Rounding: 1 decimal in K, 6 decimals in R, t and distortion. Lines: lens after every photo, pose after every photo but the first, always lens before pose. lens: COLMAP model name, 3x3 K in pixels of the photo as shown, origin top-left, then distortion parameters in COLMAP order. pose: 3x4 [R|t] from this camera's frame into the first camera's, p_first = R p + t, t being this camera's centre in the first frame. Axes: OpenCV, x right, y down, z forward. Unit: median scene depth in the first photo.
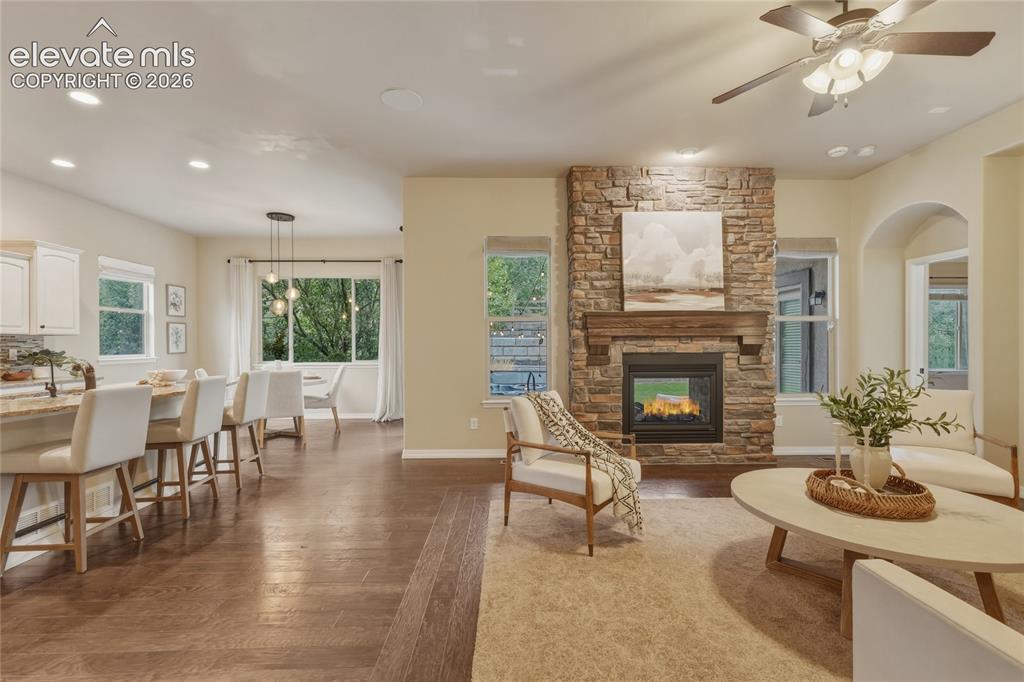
lens RADIAL K [[446.2, 0, 516.6], [0, 446.2, 344.9], [0, 0, 1]] dist [0.004528, 0.000341]
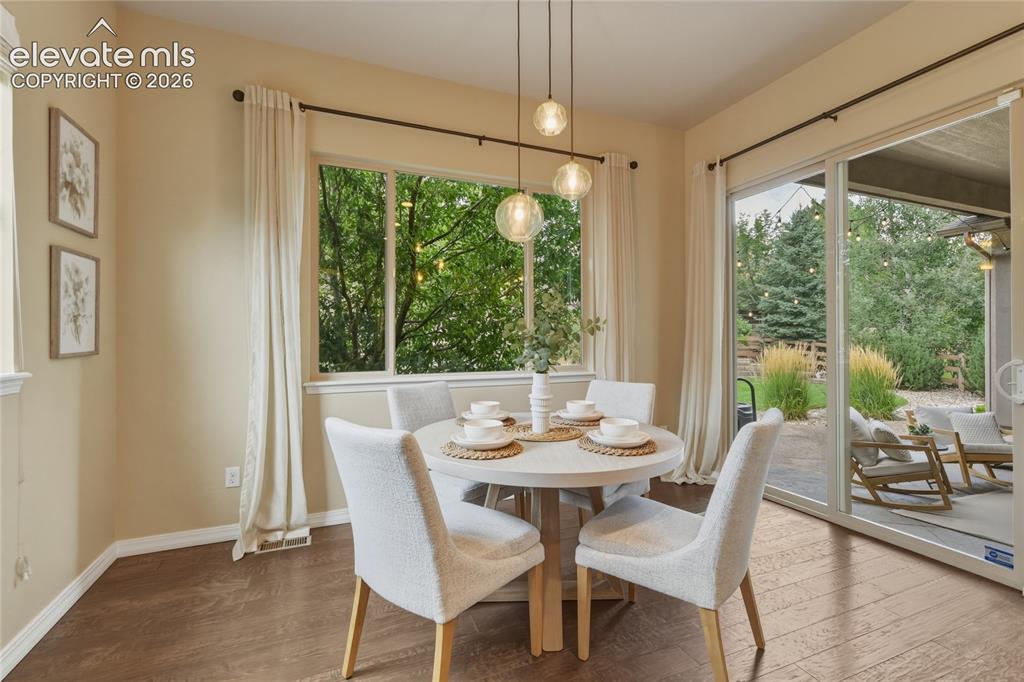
lens RADIAL K [[449.1, 0, 517.9], [0, 449.1, 336.9], [0, 0, 1]] dist [0.001522, 0.000497]
pose [[0.933137, 0.002716, 0.359510, -0.928577], [0.000303, 0.999965, -0.008342, 0.012936], [-0.359520, 0.007893, 0.933104, 0.968747]]
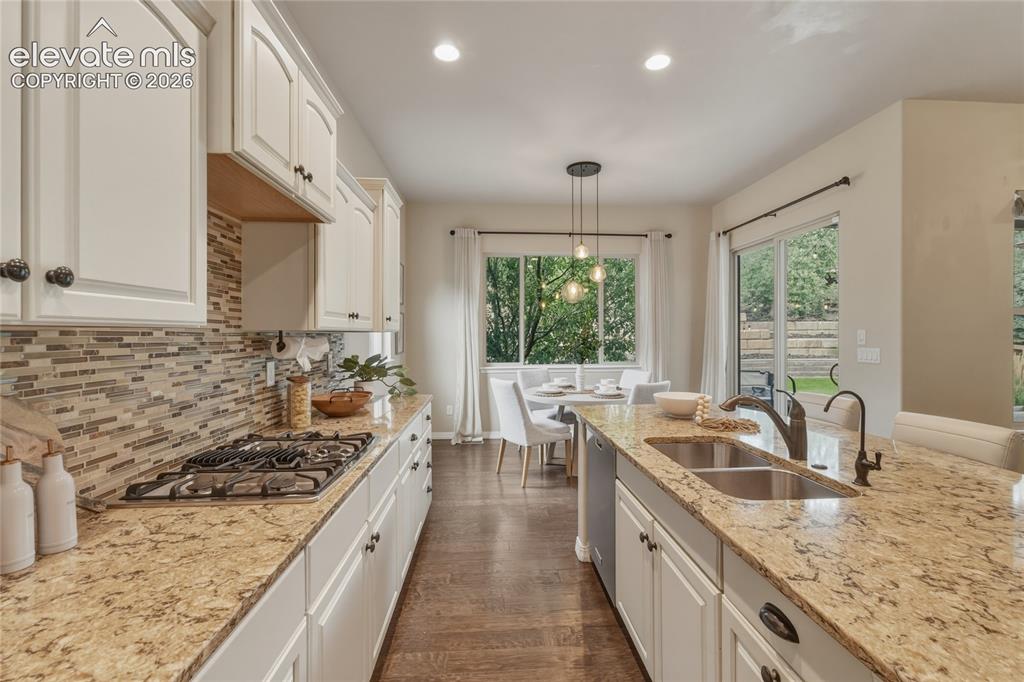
lens RADIAL K [[449.1, 0, 517.9], [0, 449.1, 336.9], [0, 0, 1]] dist [0.001522, 0.000497]
pose [[0.999555, 0.002365, 0.029727, -0.911873], [-0.002440, 0.999994, 0.002486, -0.017956], [-0.029721, -0.002557, 0.999555, 0.376483]]
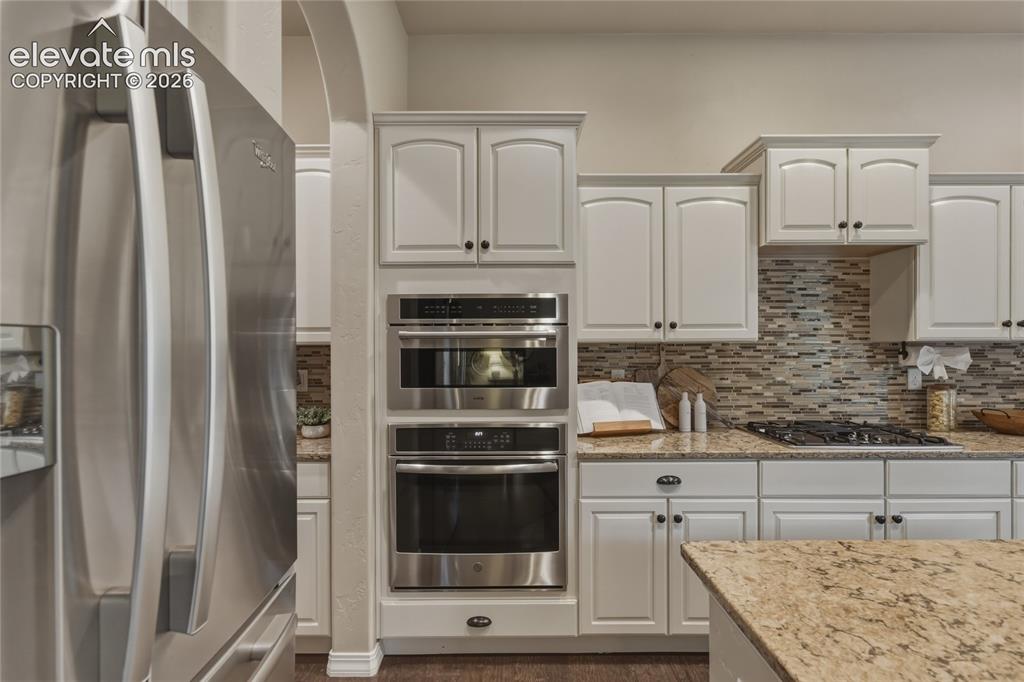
lens RADIAL K [[467.8, 0, 515.6], [0, 467.8, 347.8], [0, 0, 1]] dist [0.000226, 0.000380]
pose [[-0.042492, 0.007898, -0.999066, -0.575481], [-0.000428, 0.999969, 0.007923, -0.019028], [0.999097, 0.000764, -0.042487, 0.401174]]
